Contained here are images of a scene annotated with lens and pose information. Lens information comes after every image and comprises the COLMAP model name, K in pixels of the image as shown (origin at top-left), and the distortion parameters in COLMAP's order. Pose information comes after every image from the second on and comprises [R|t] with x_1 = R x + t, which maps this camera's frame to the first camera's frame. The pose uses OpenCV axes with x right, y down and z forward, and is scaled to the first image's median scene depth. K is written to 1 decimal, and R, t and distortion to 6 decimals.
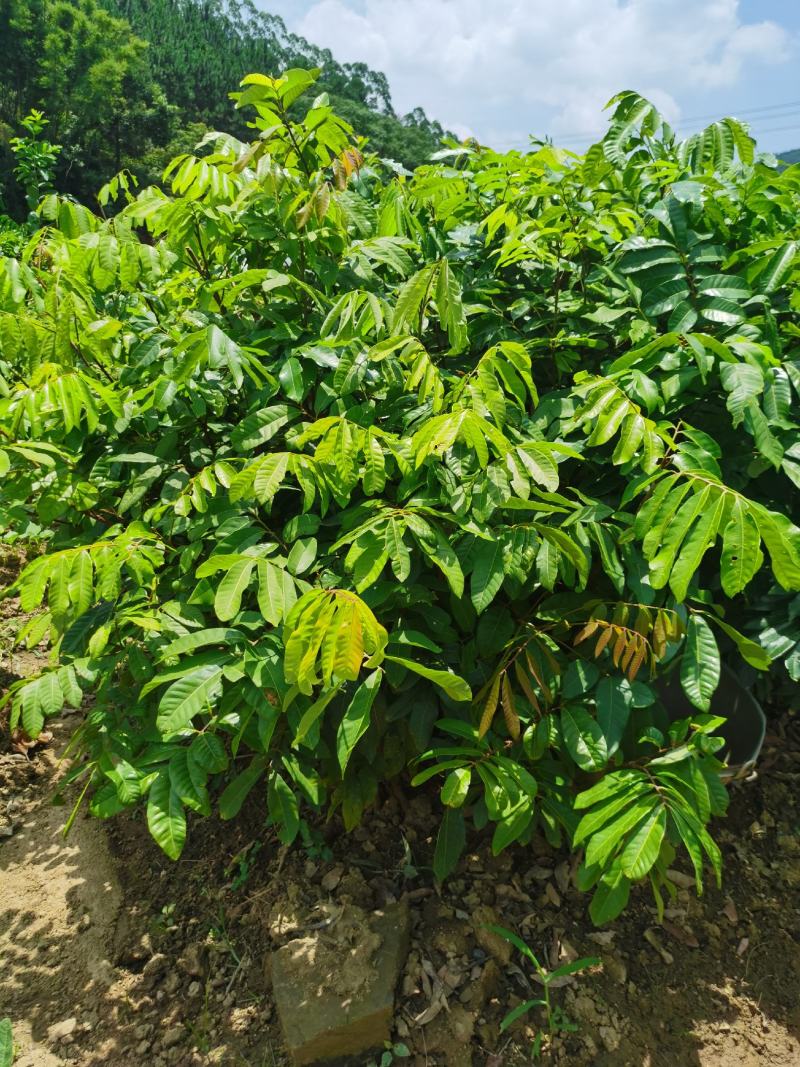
lens RADIAL K [[814.6, 0, 398.7], [0, 814.6, 533.2], [0, 0, 1]] dist [0.001367, -0.001956]
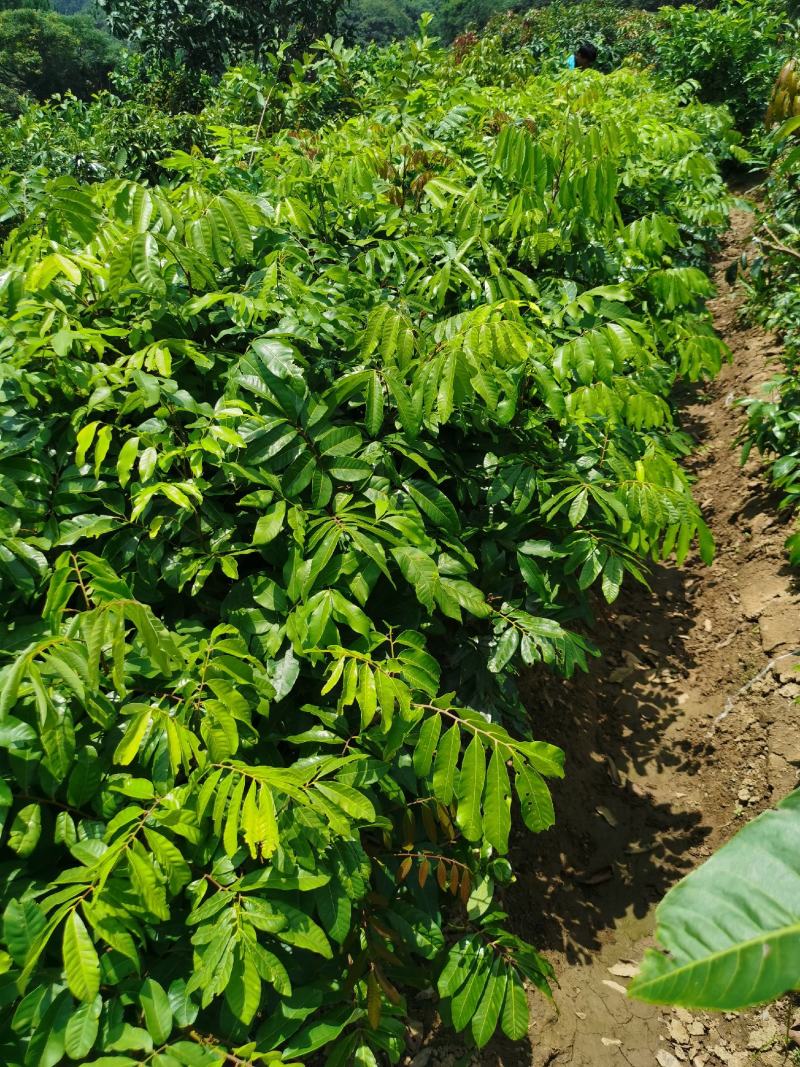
lens RADIAL K [[814.6, 0, 398.6], [0, 814.6, 533.9], [0, 0, 1]] dist [0.001367, -0.001956]
pose [[0.763707, -0.401699, 0.505361, -0.146611], [0.299725, 0.913969, 0.273543, -0.587215], [-0.571766, -0.057437, 0.818404, 0.134393]]
